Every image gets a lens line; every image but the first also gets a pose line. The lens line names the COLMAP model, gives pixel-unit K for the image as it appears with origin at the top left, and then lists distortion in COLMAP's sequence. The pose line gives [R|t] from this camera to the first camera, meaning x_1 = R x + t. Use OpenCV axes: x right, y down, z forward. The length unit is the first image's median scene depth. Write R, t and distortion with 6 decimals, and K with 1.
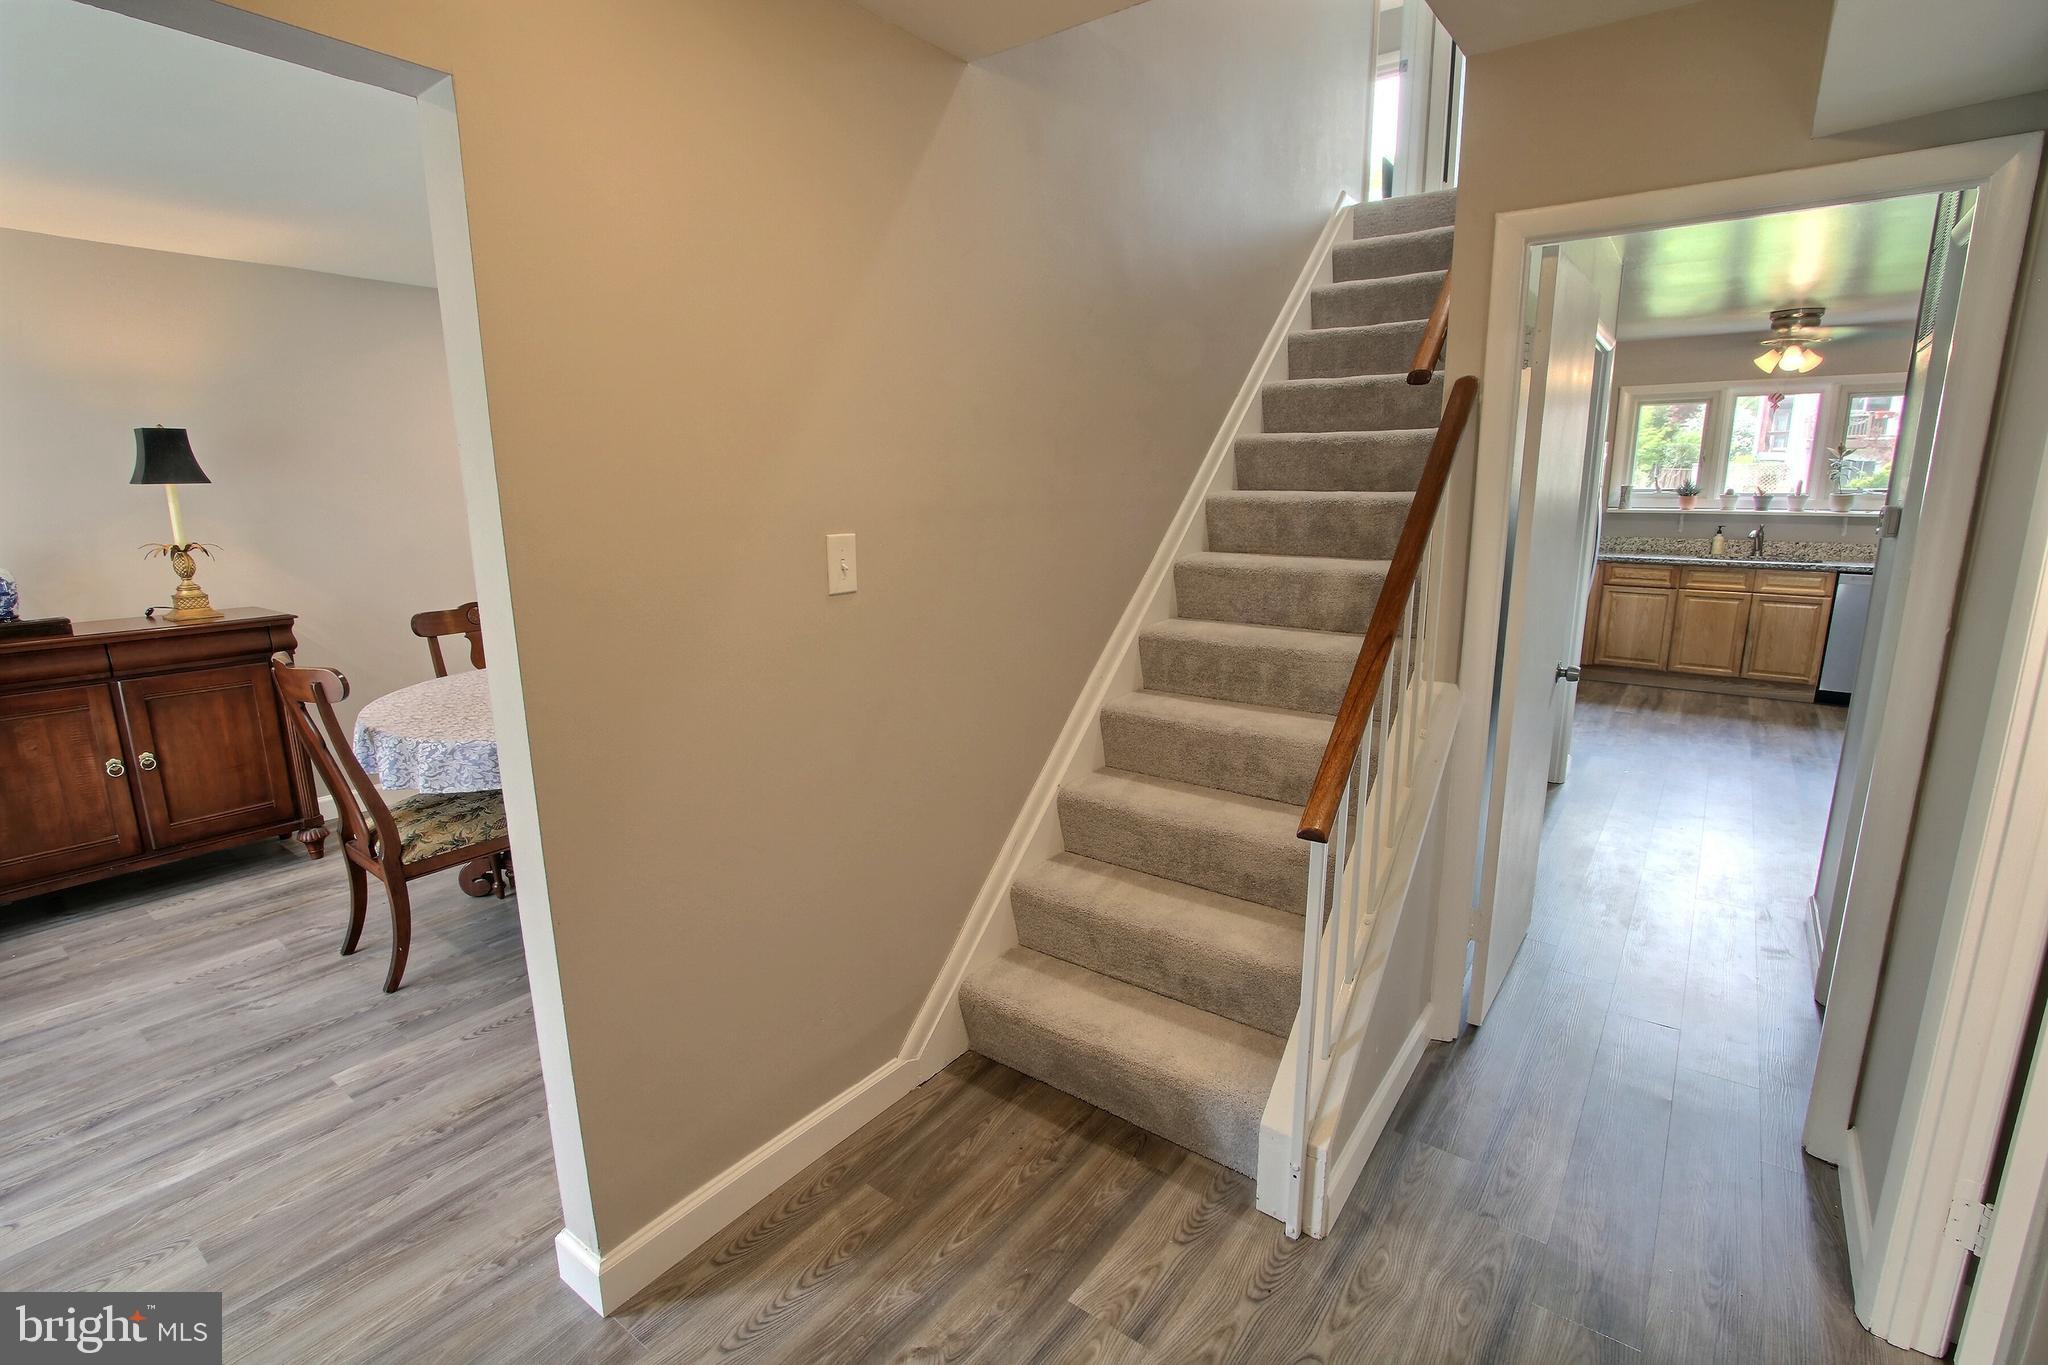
lens RADIAL K [[940.9, 0, 1033.3], [0, 940.9, 681.0], [0, 0, 1]] dist [-0.011798, 0.000483]
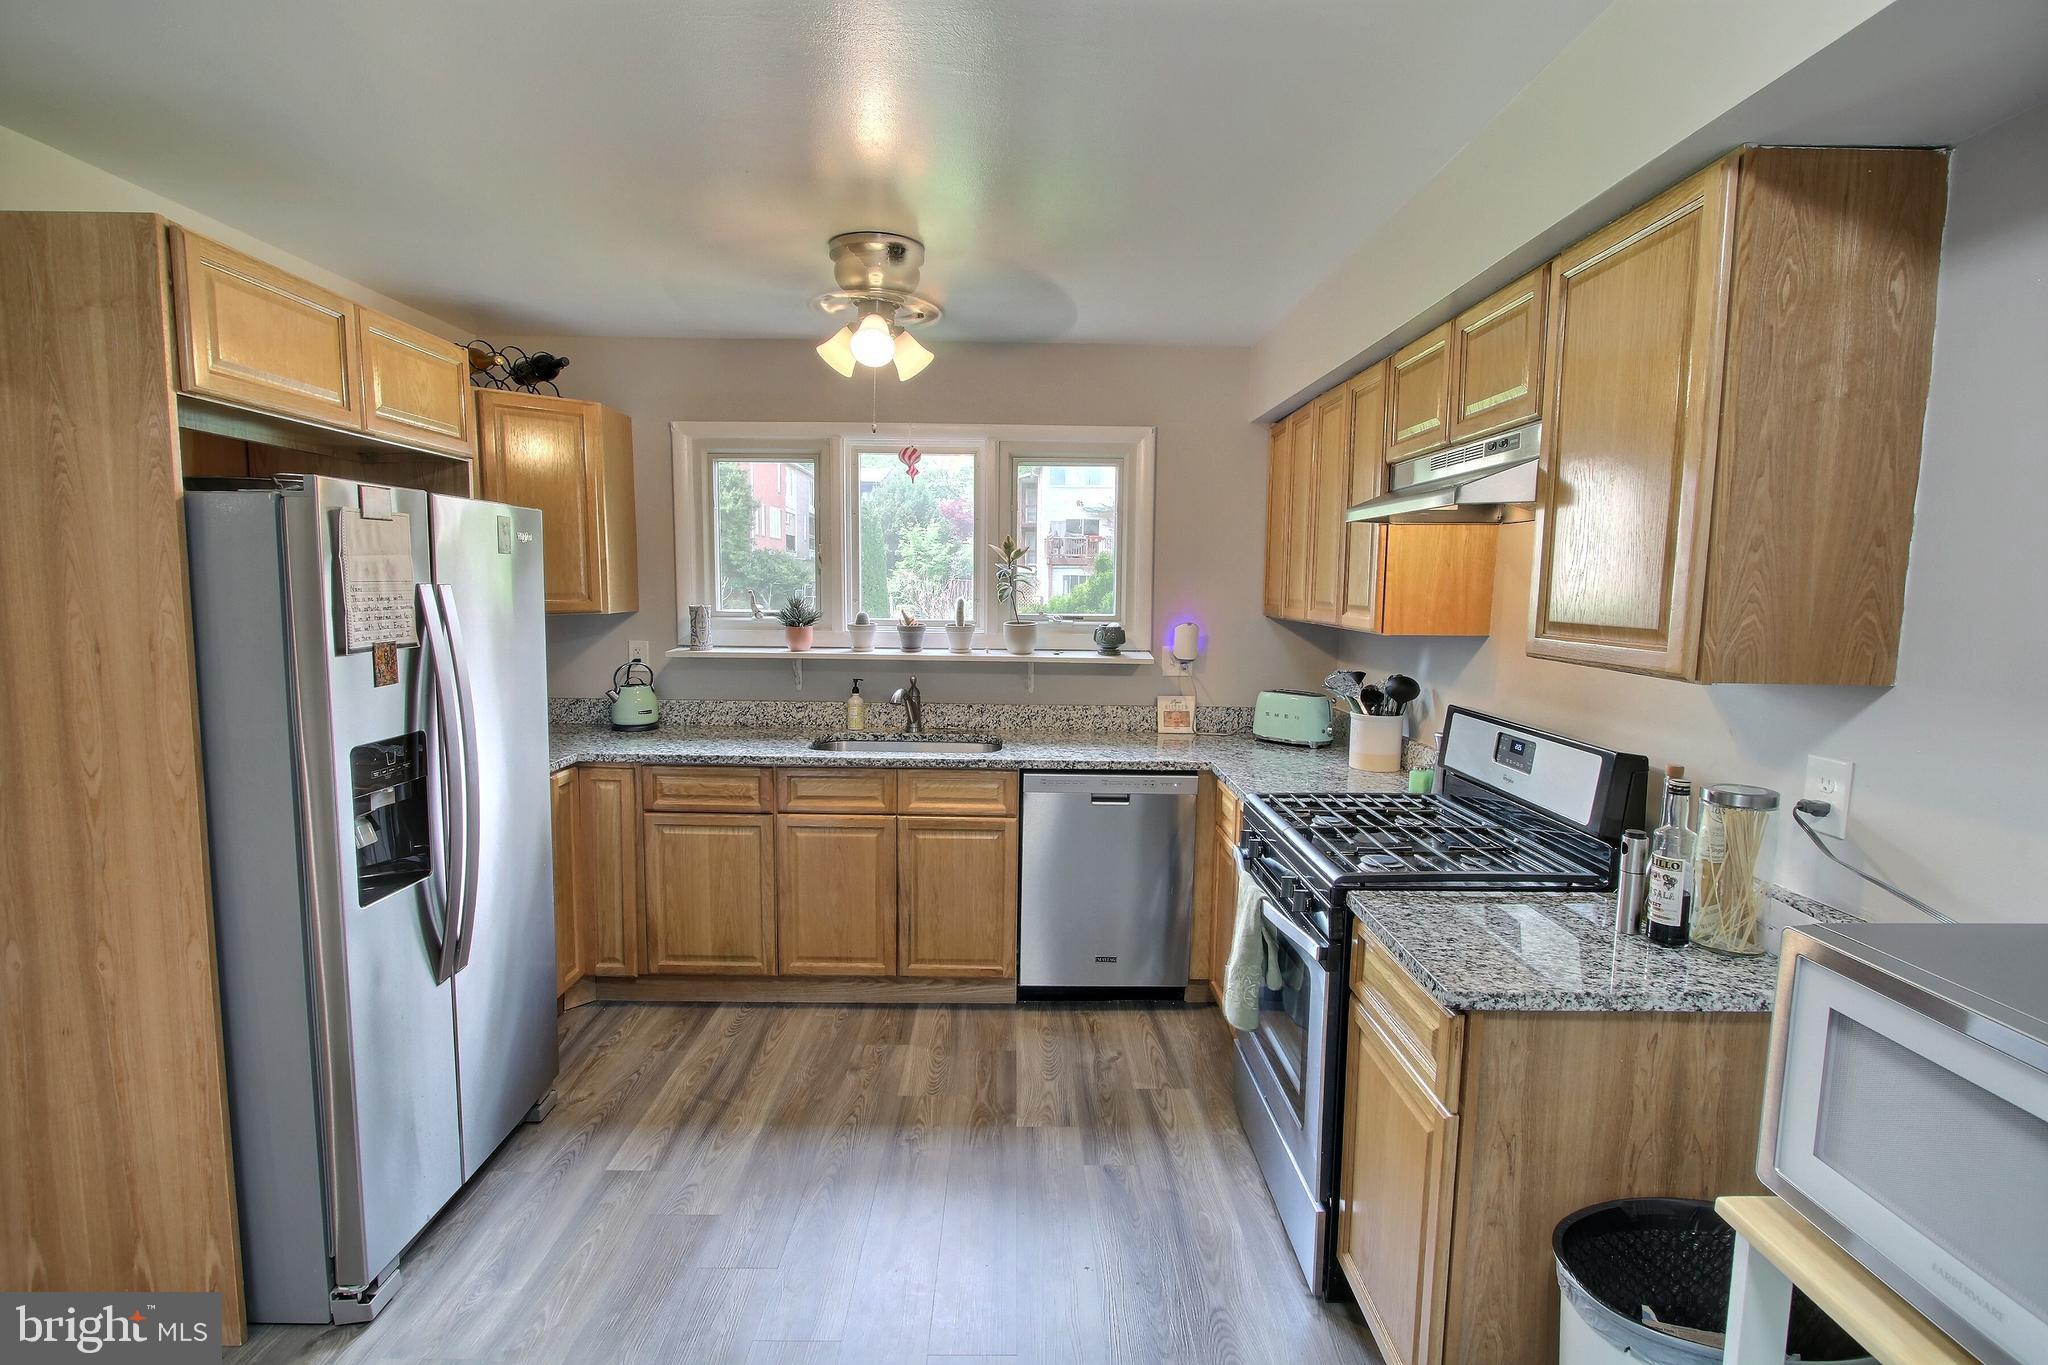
lens RADIAL K [[940.9, 0, 1015.8], [0, 940.9, 679.0], [0, 0, 1]] dist [-0.011798, 0.000483]
pose [[0.804996, -0.042816, 0.591734, 0.503842], [0.108787, 0.991134, -0.076279, -0.118493], [-0.583222, 0.125777, 0.802516, 0.521157]]
